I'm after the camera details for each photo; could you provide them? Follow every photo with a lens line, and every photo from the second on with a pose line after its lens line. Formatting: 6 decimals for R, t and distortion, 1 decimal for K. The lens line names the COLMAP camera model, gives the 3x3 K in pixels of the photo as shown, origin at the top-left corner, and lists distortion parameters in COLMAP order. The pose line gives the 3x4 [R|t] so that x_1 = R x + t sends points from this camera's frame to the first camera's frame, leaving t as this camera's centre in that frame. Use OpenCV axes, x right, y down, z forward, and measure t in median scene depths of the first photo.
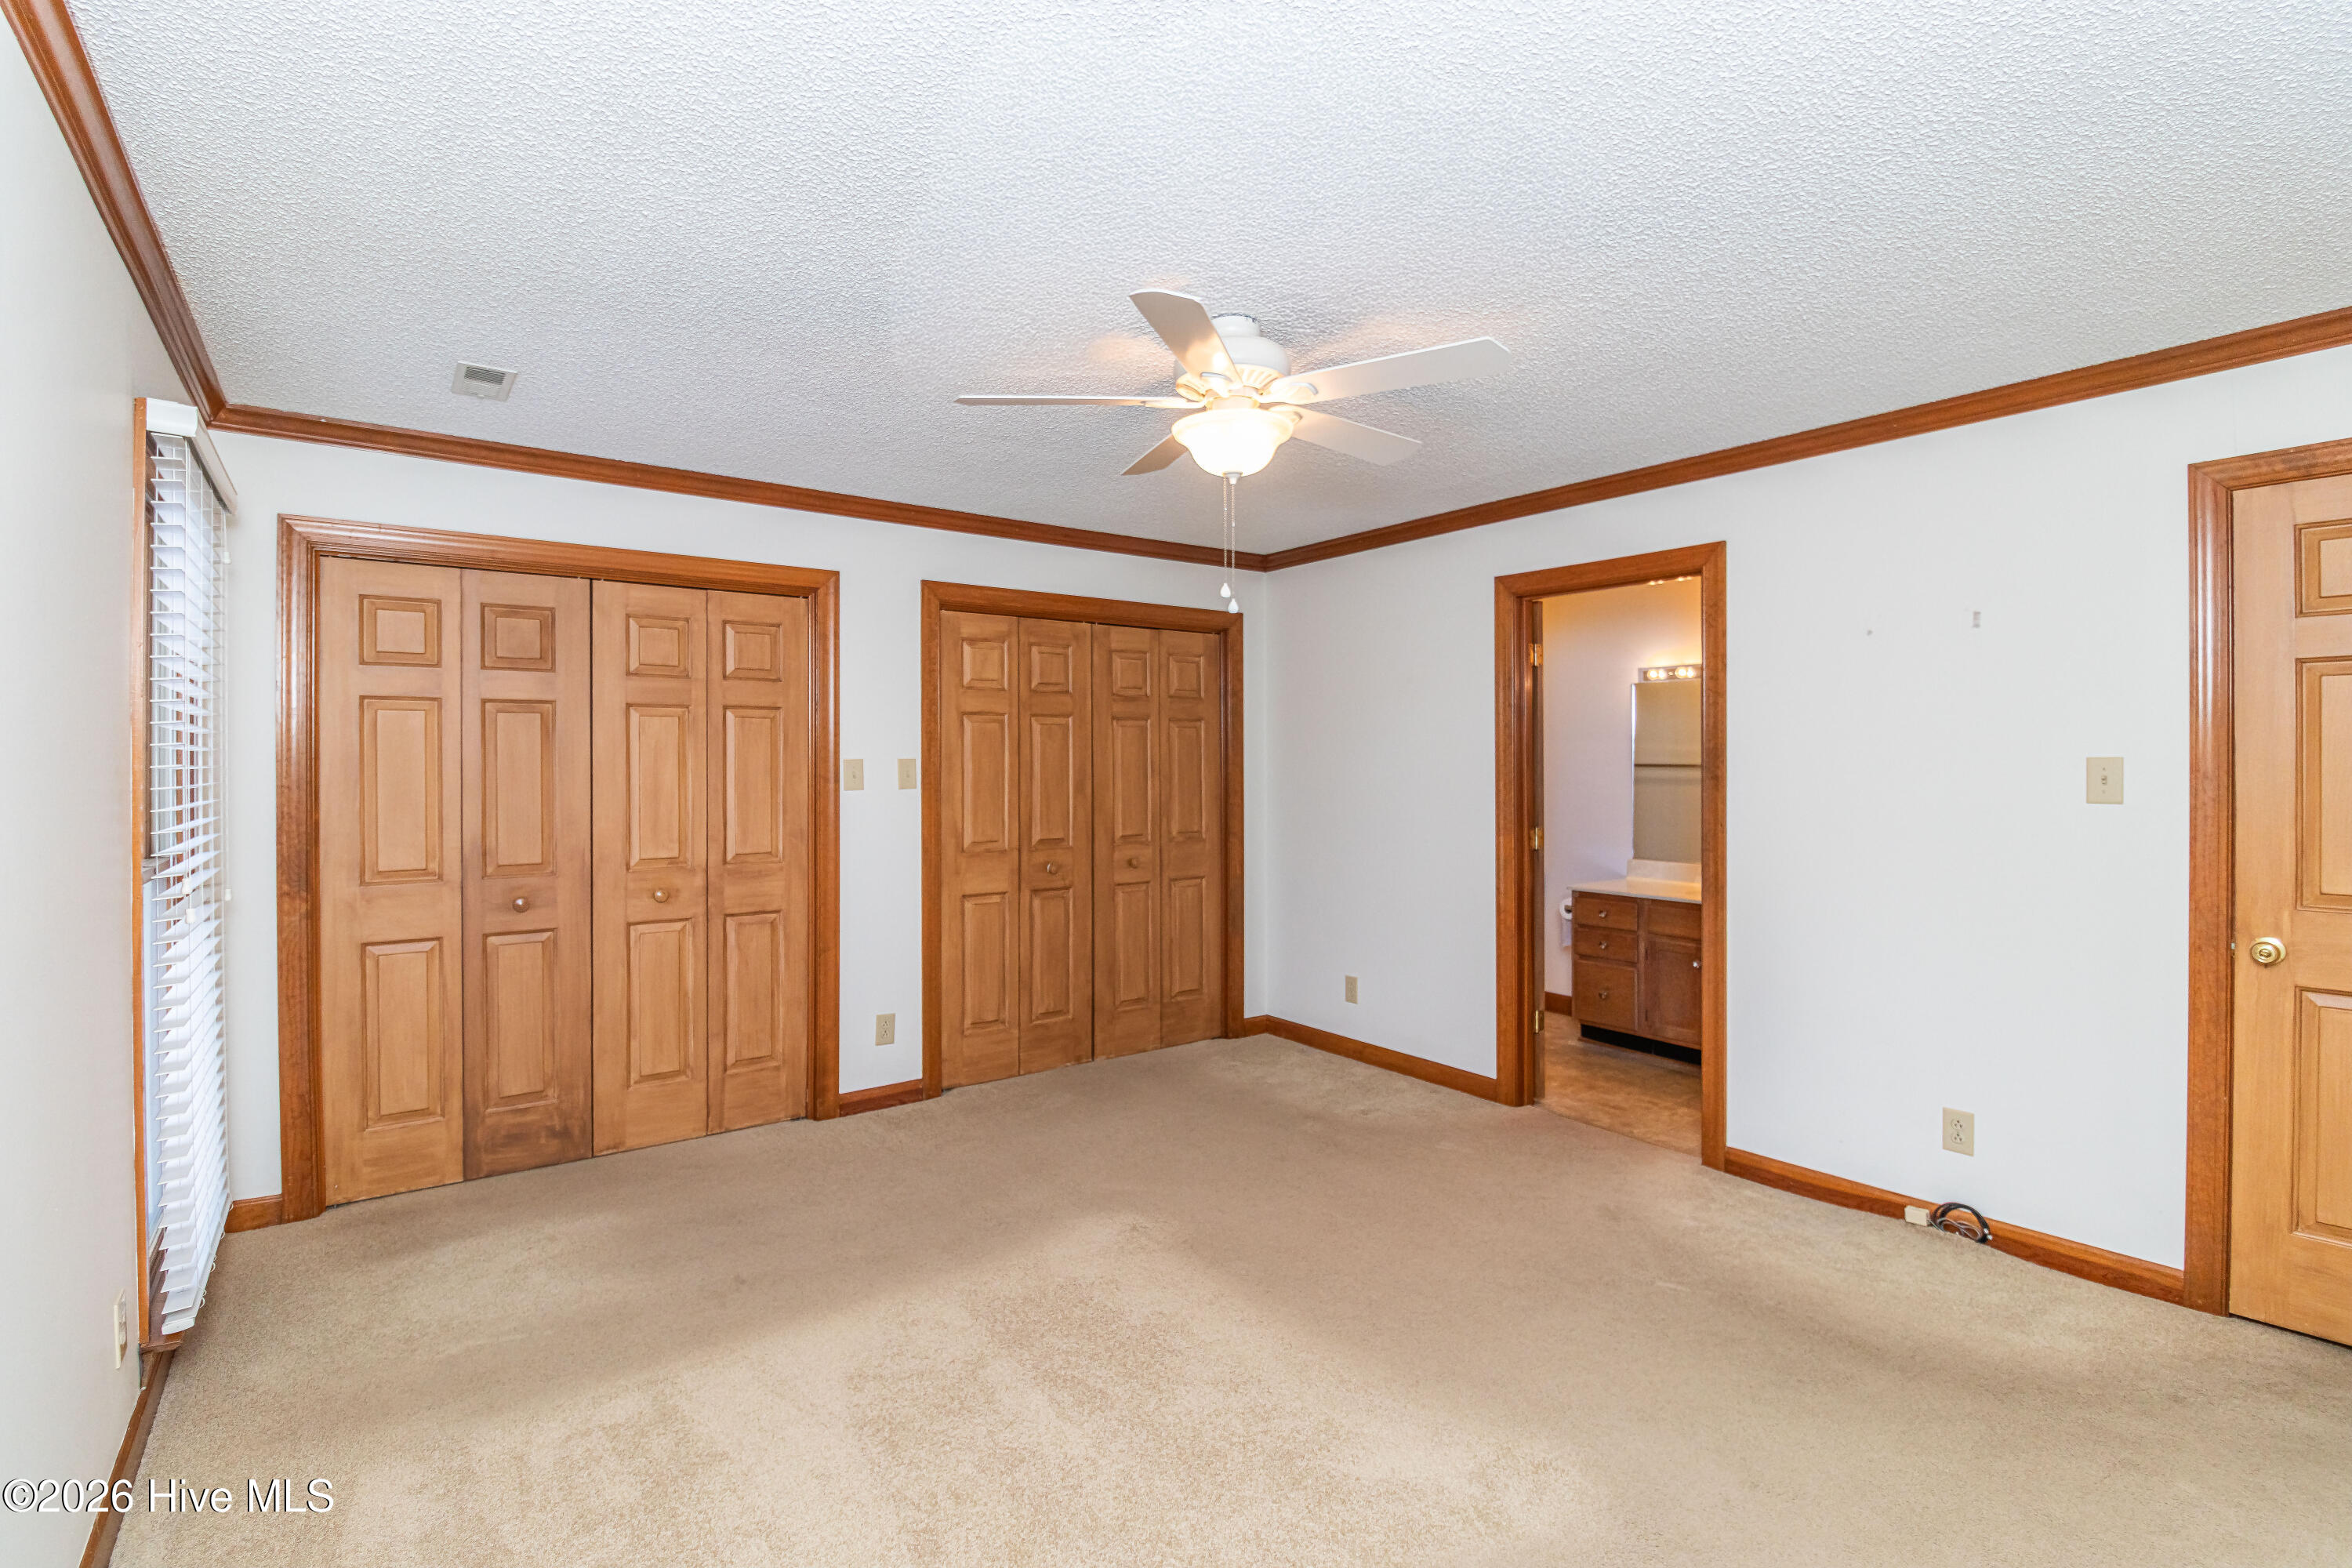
lens RADIAL K [[1118.2, 0, 1163.2], [0, 1118.2, 776.2], [0, 0, 1]] dist [-0.006895, -0.006245]
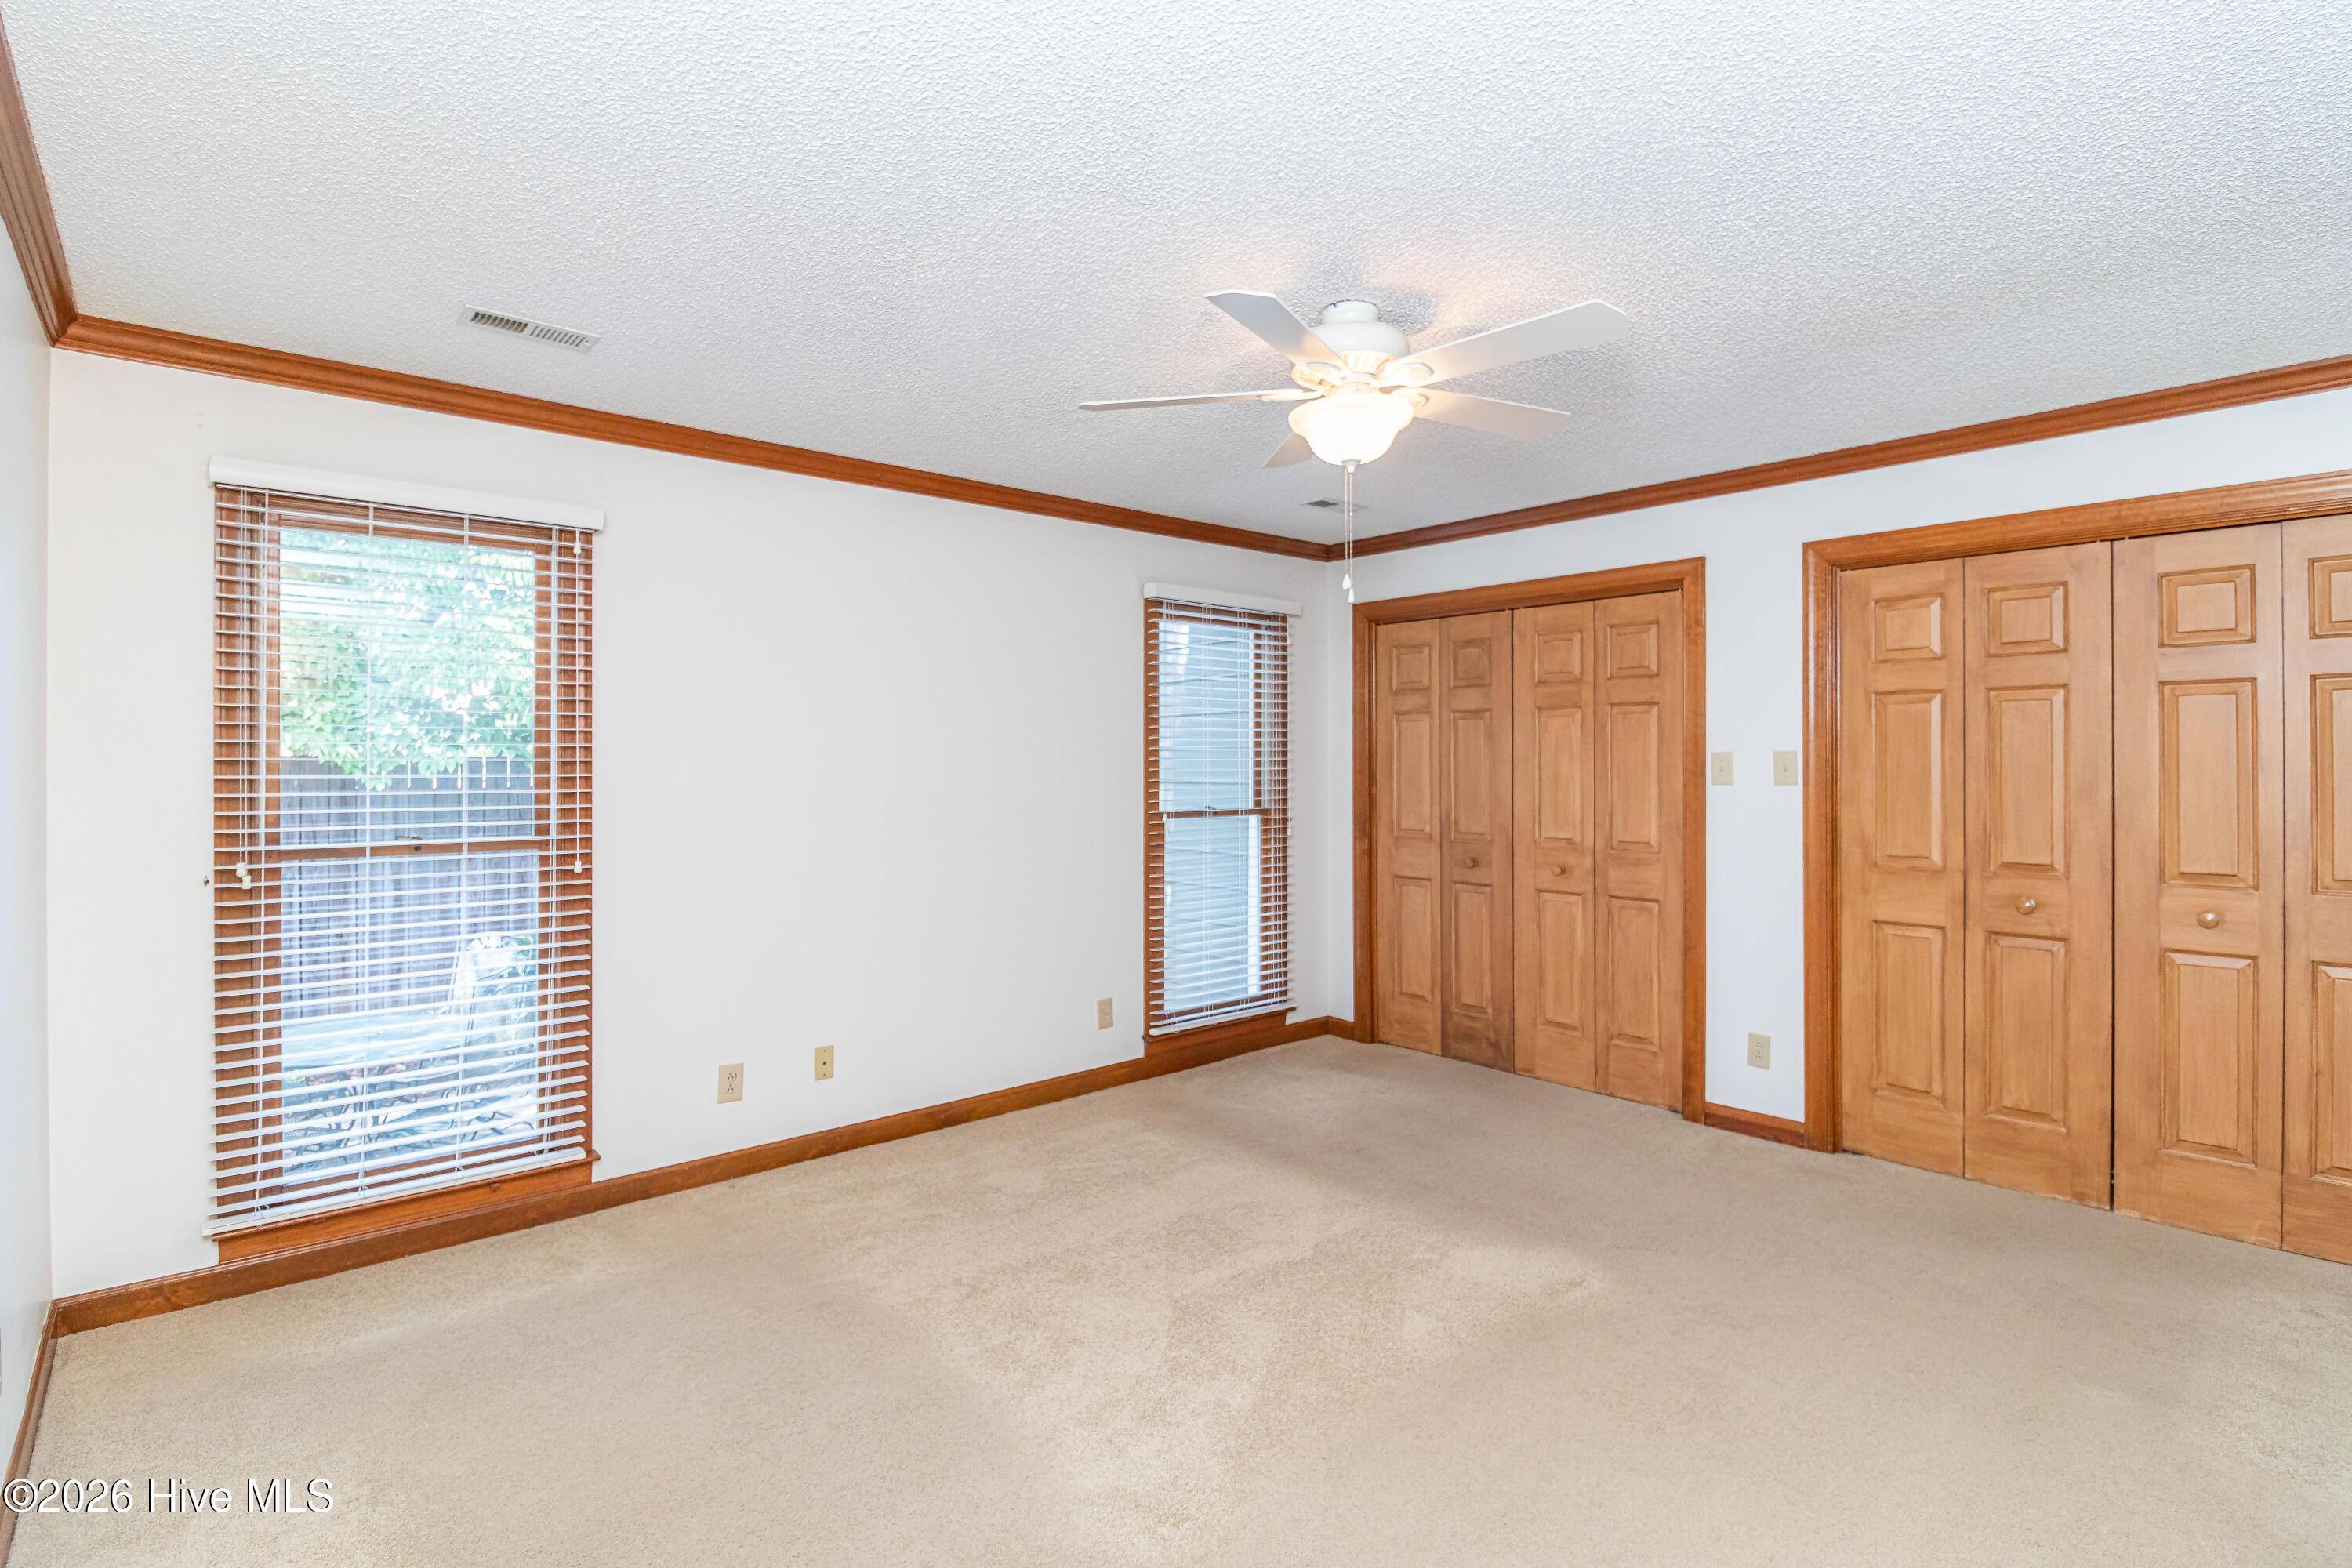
lens RADIAL K [[1118.2, 0, 1185.7], [0, 1118.2, 768.7], [0, 0, 1]] dist [-0.006895, -0.006245]
pose [[0.076454, 0.009489, -0.997028, 0.640808], [-0.008097, 0.999928, 0.008896, -0.006006], [0.997040, 0.007393, 0.076525, 0.487768]]
